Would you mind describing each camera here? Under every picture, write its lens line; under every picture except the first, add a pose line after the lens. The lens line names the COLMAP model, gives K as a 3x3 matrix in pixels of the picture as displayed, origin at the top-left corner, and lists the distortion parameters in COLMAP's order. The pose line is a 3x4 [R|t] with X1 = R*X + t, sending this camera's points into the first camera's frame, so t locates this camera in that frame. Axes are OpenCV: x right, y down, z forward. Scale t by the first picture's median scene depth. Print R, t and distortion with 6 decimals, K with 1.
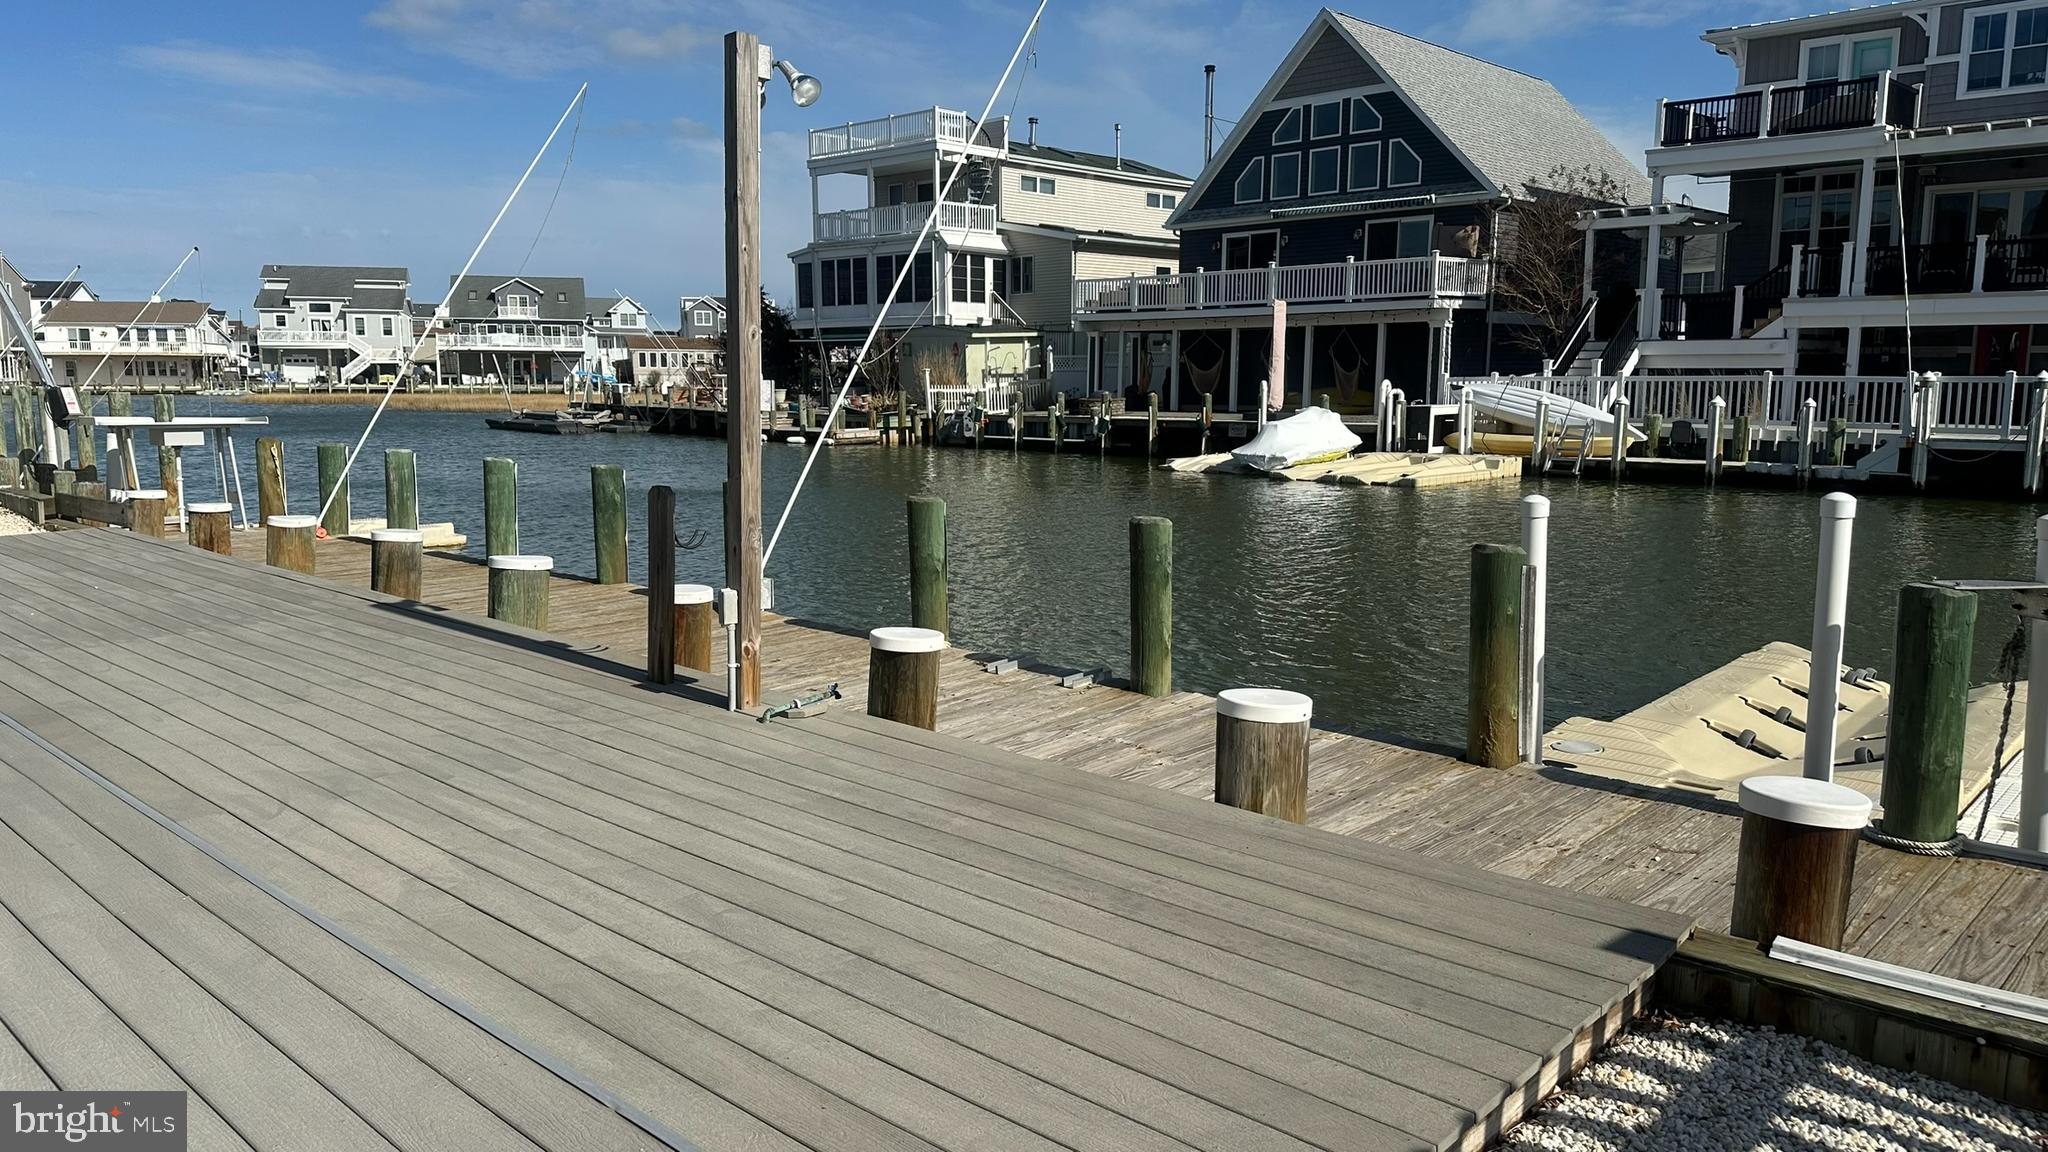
lens RADIAL K [[1458.6, 0, 1007.0], [0, 1458.6, 576.9], [0, 0, 1]] dist [0.101200, -0.131398]
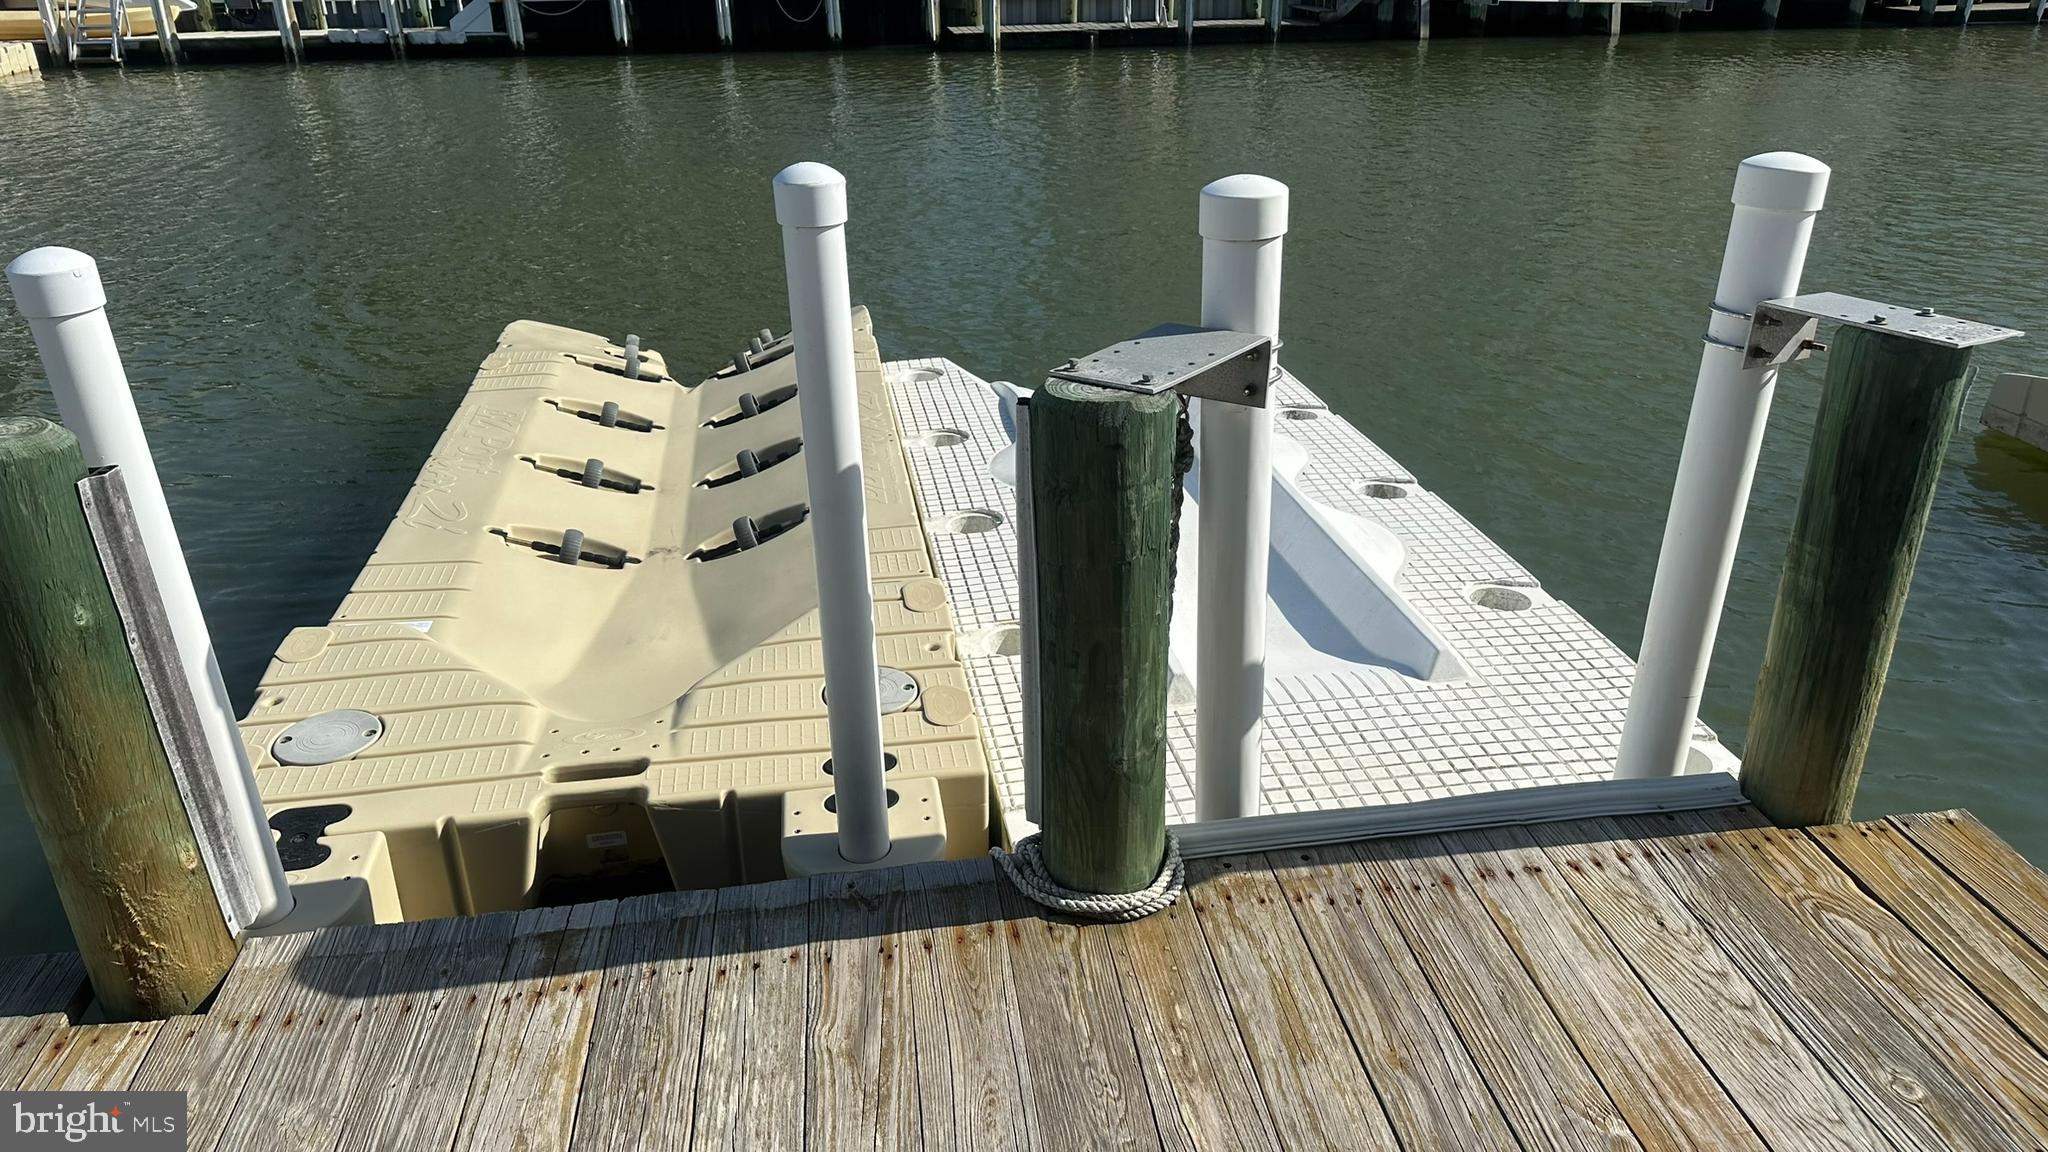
lens RADIAL K [[1420.0, 0, 1024.0], [0, 1420.0, 576.0], [0, 0, 1]] dist [-0.003163, -0.004615]
pose [[0.612059, -0.344106, 0.712021, 0.182244], [0.120872, 0.930495, 0.345788, -0.055270], [-0.781520, -0.125579, 0.611111, 0.468770]]
